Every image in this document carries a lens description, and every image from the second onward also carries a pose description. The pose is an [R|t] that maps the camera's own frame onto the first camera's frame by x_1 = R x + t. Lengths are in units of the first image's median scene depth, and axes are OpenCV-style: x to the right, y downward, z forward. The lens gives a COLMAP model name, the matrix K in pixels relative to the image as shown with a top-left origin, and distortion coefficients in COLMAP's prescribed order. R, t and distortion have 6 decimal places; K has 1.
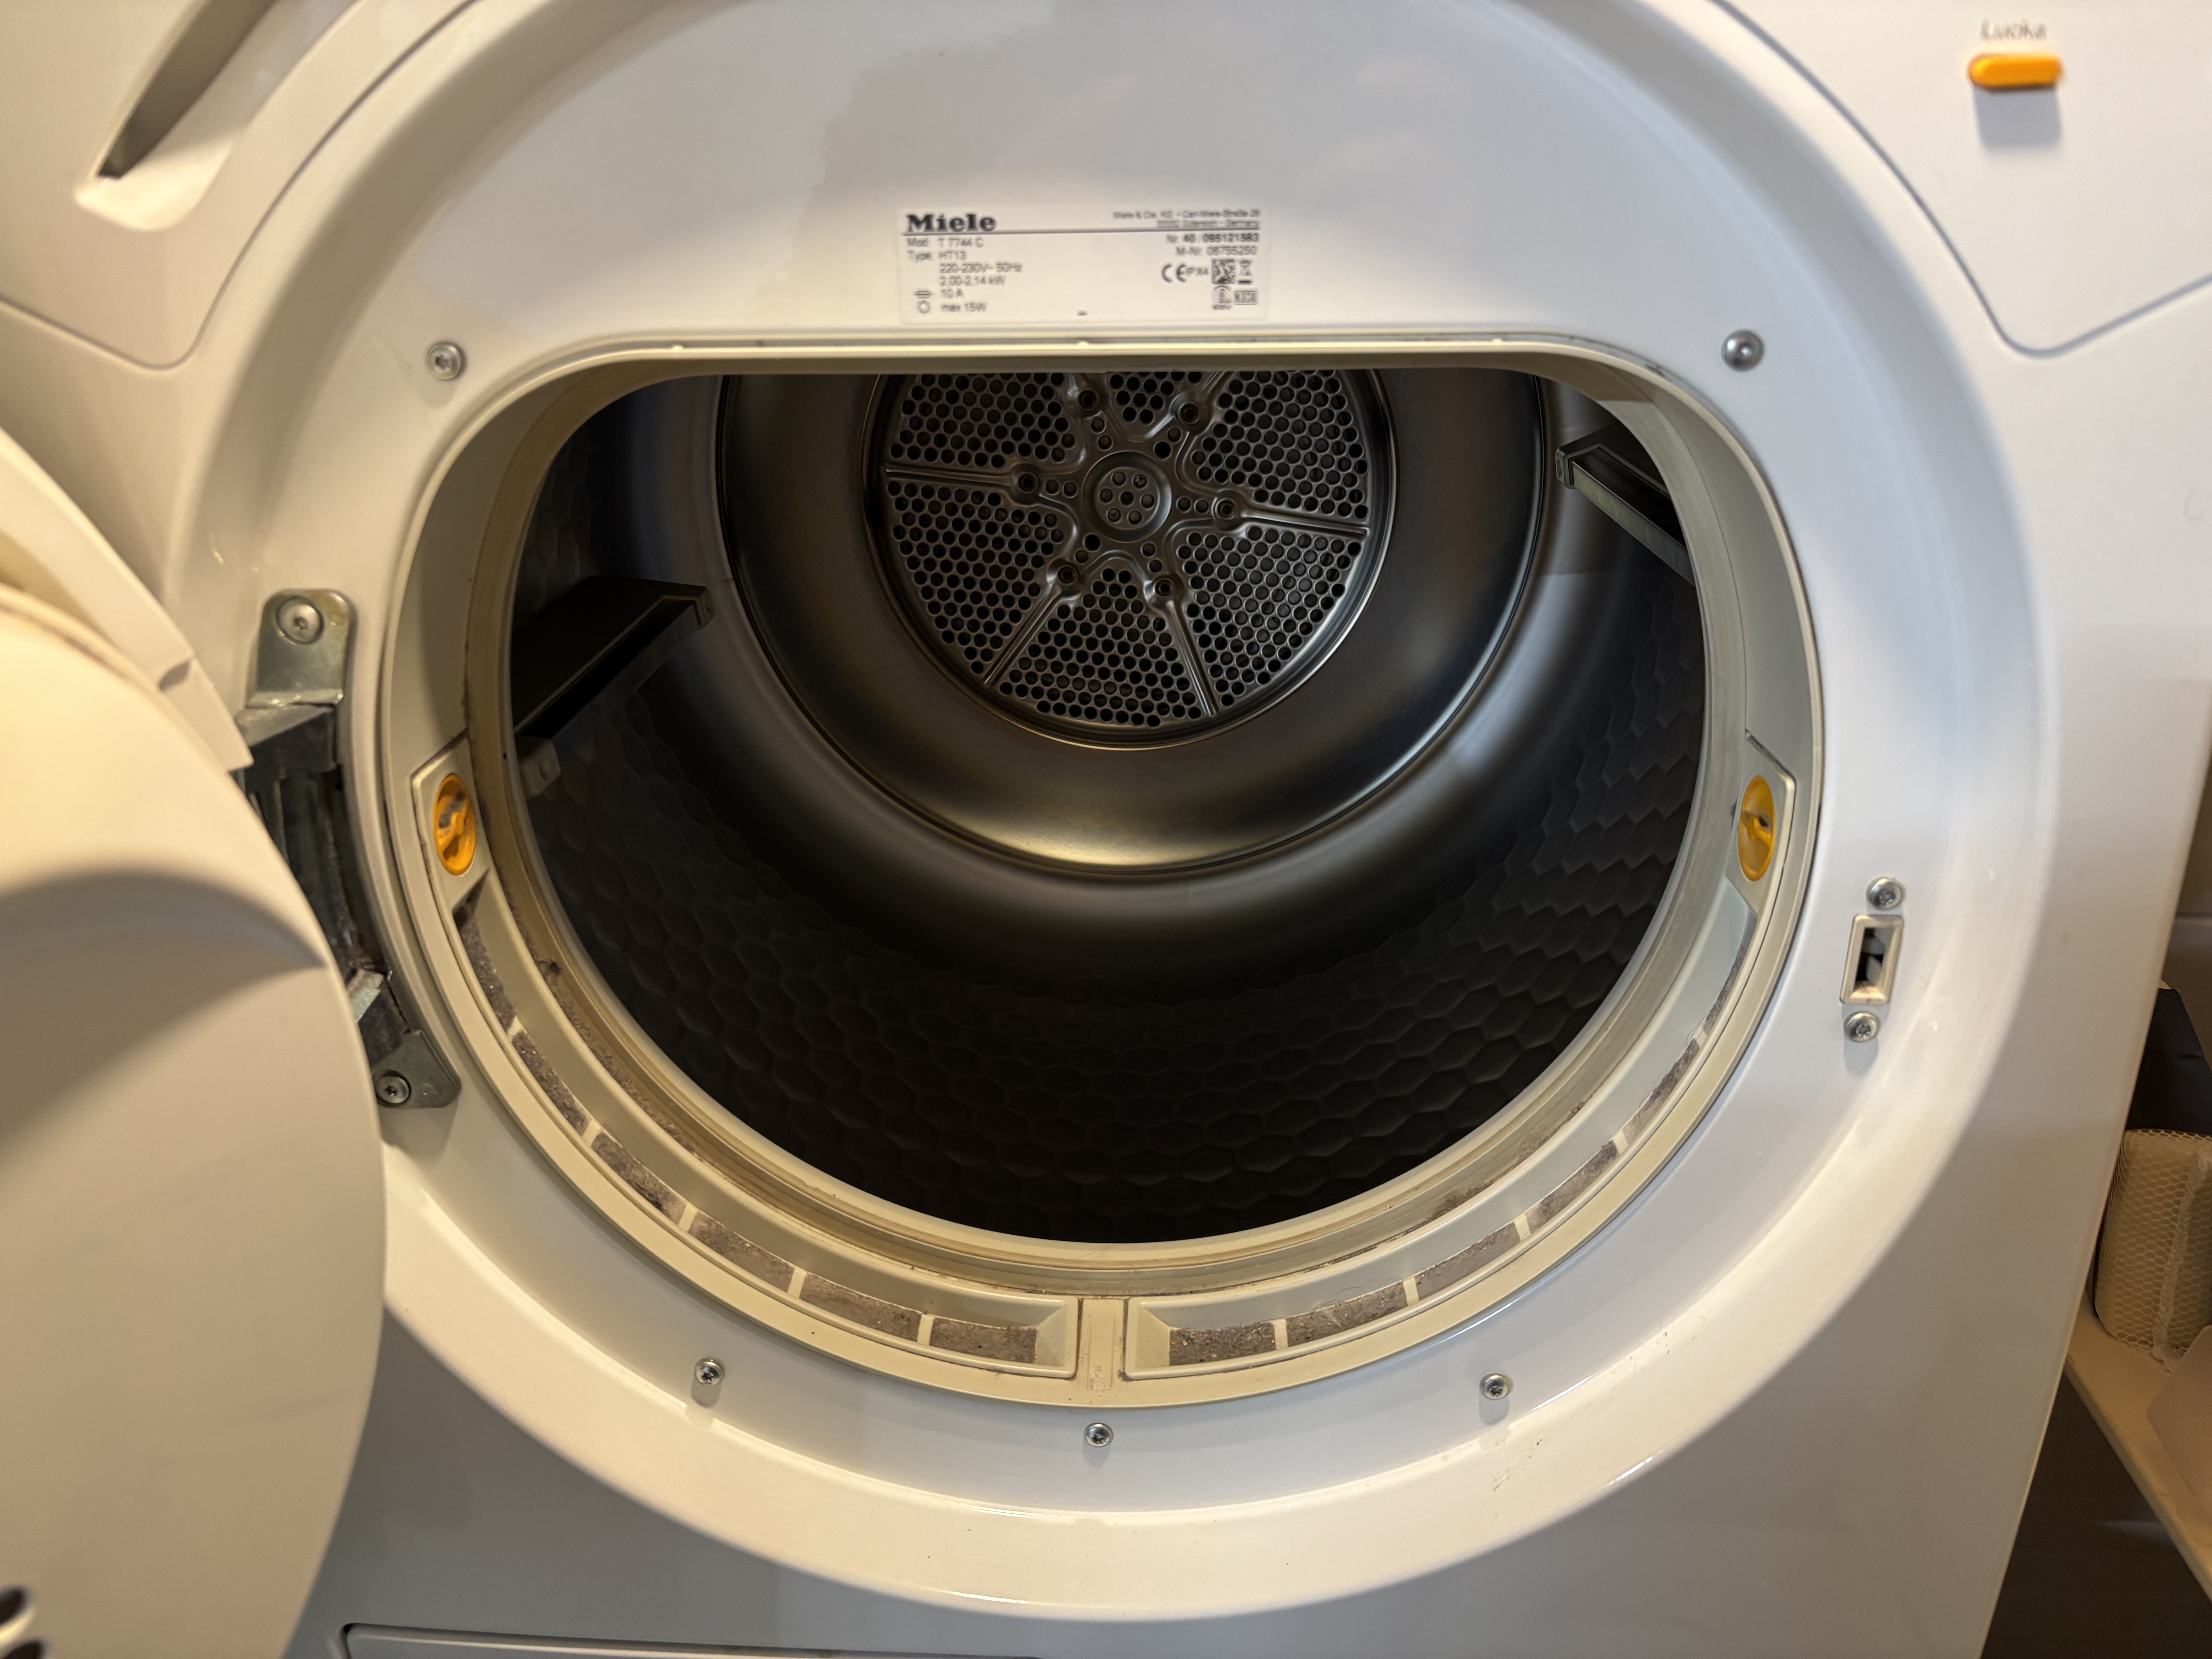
lens RADIAL K [[1677.5, 0, 1096.4], [0, 1677.5, 824.4], [0, 0, 1]] dist [0.039663, -0.050618]
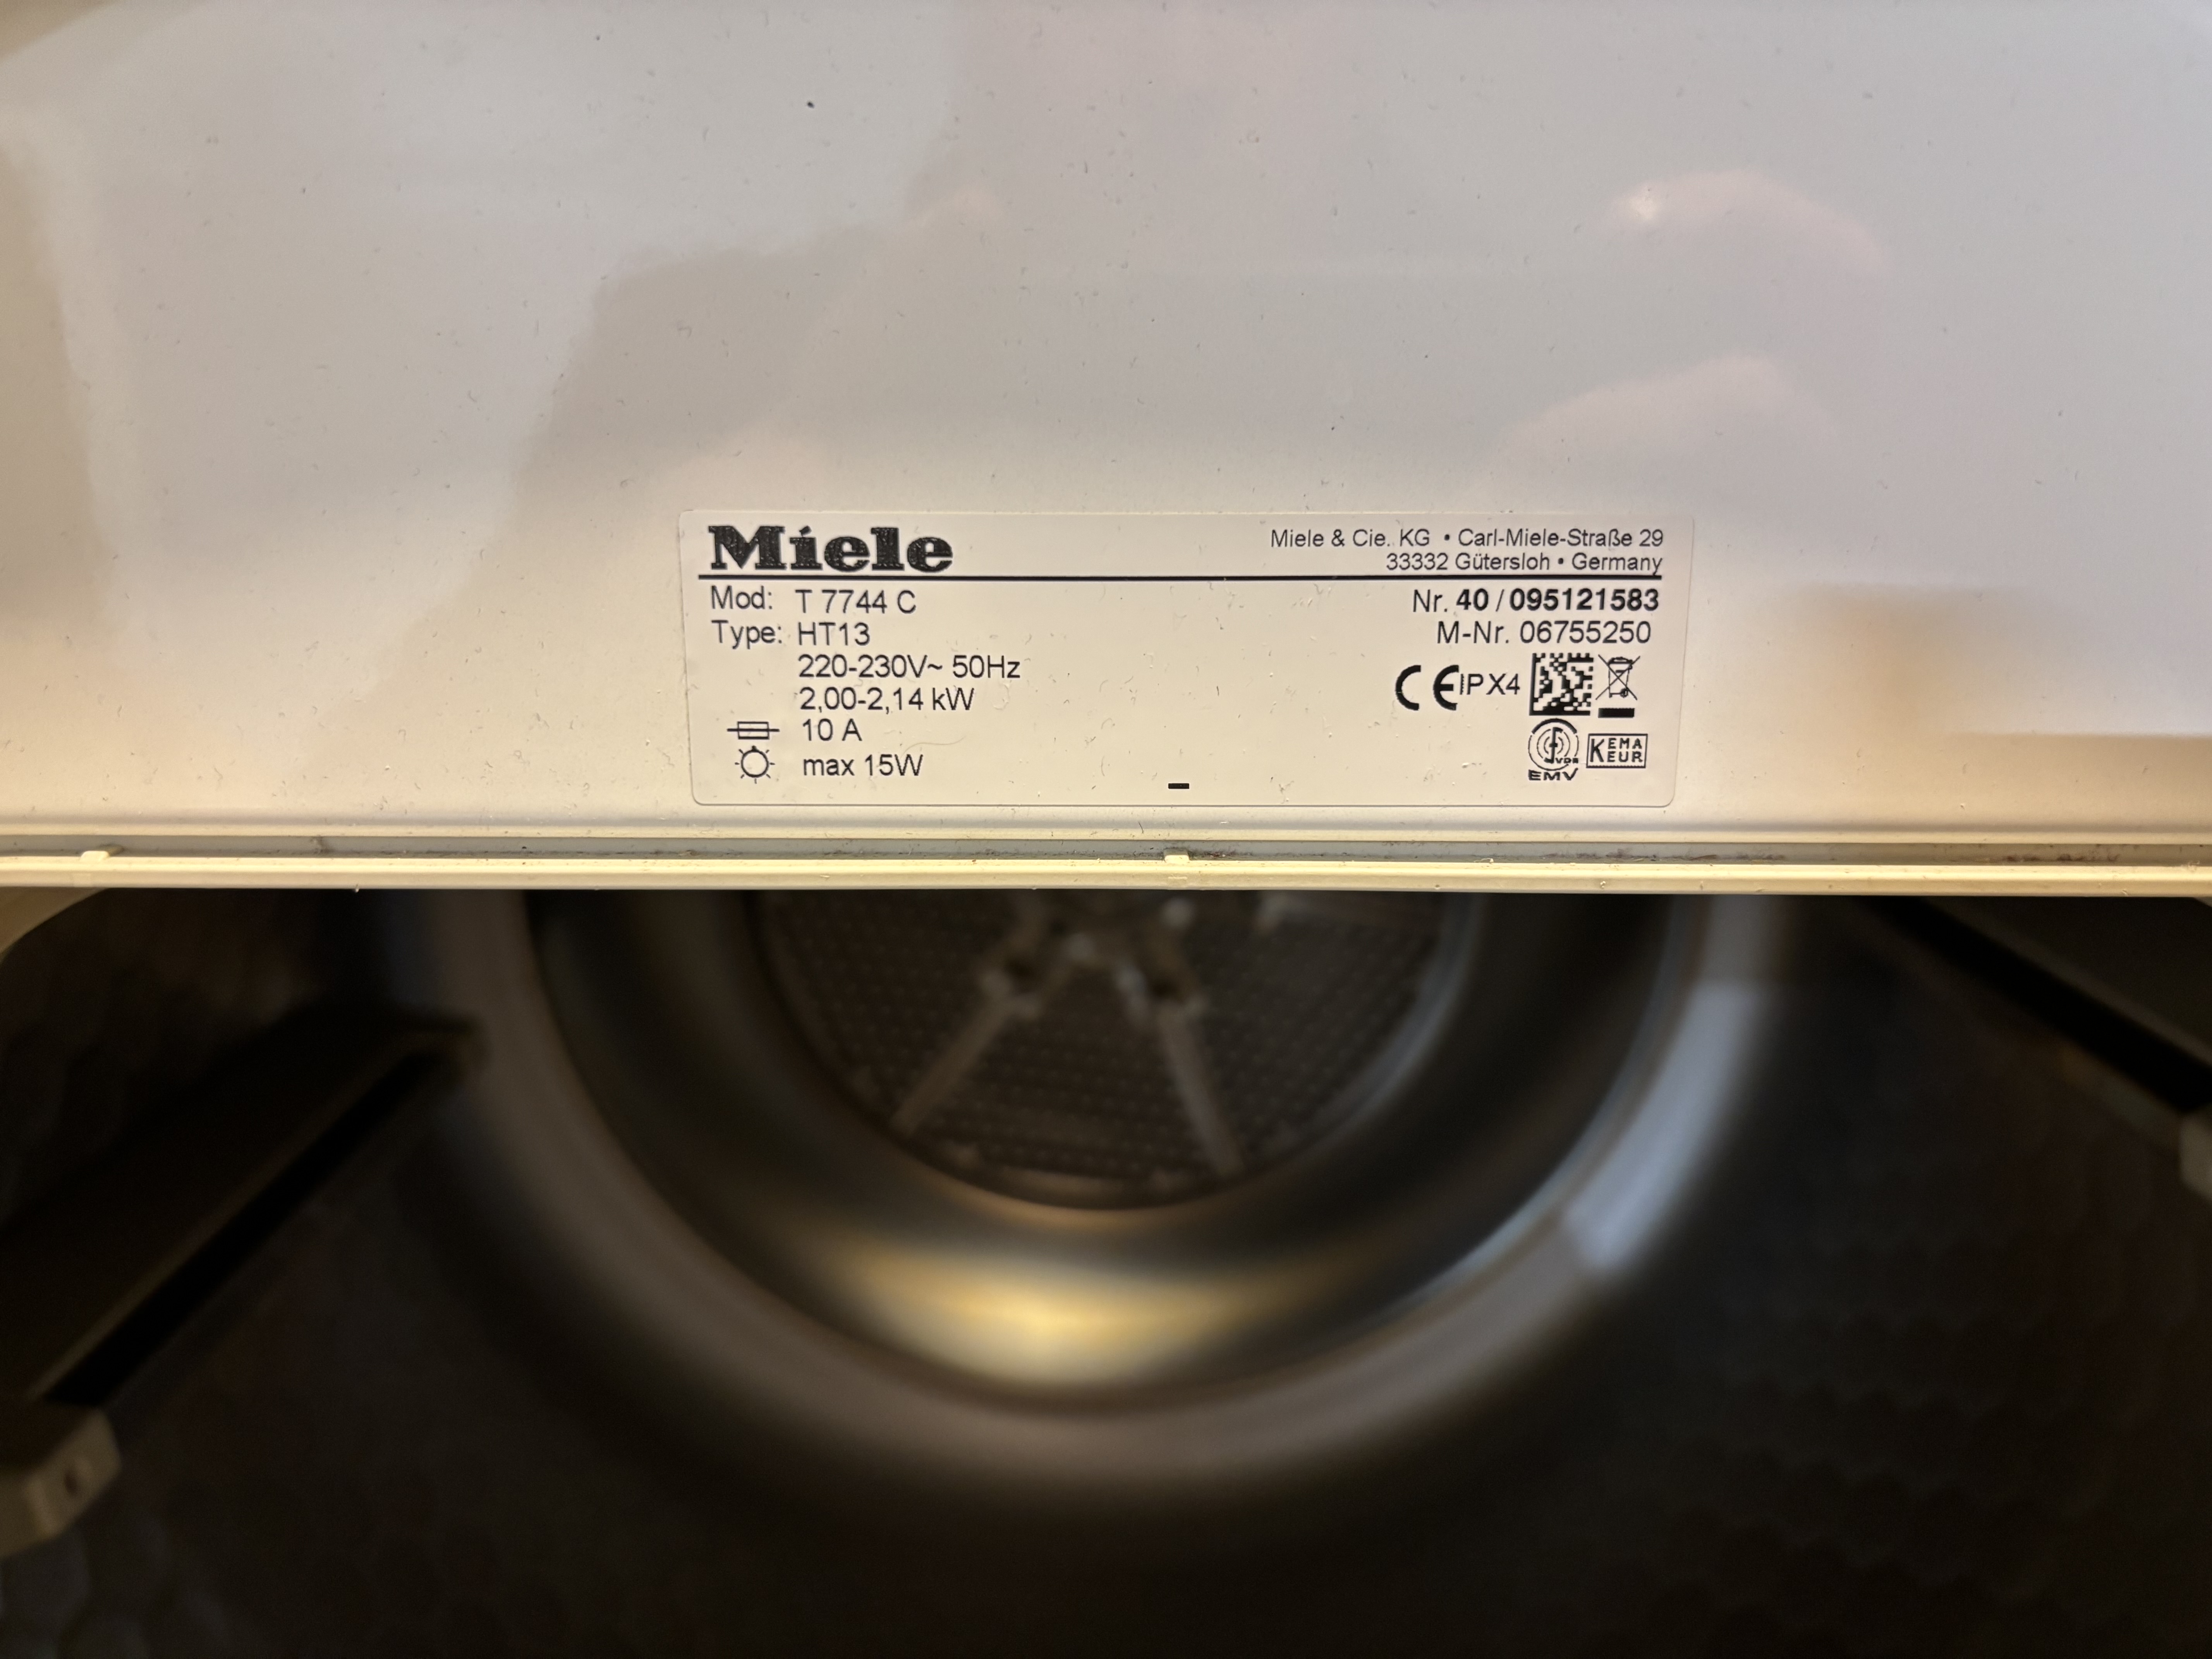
lens RADIAL K [[1677.5, 0, 1096.4], [0, 1677.5, 824.4], [0, 0, 1]] dist [0.039663, -0.050618]
pose [[0.998891, 0.008269, 0.046341, -0.044714], [-0.001382, 0.989175, -0.146736, -0.243285], [-0.047053, 0.146510, 0.988090, 0.641247]]
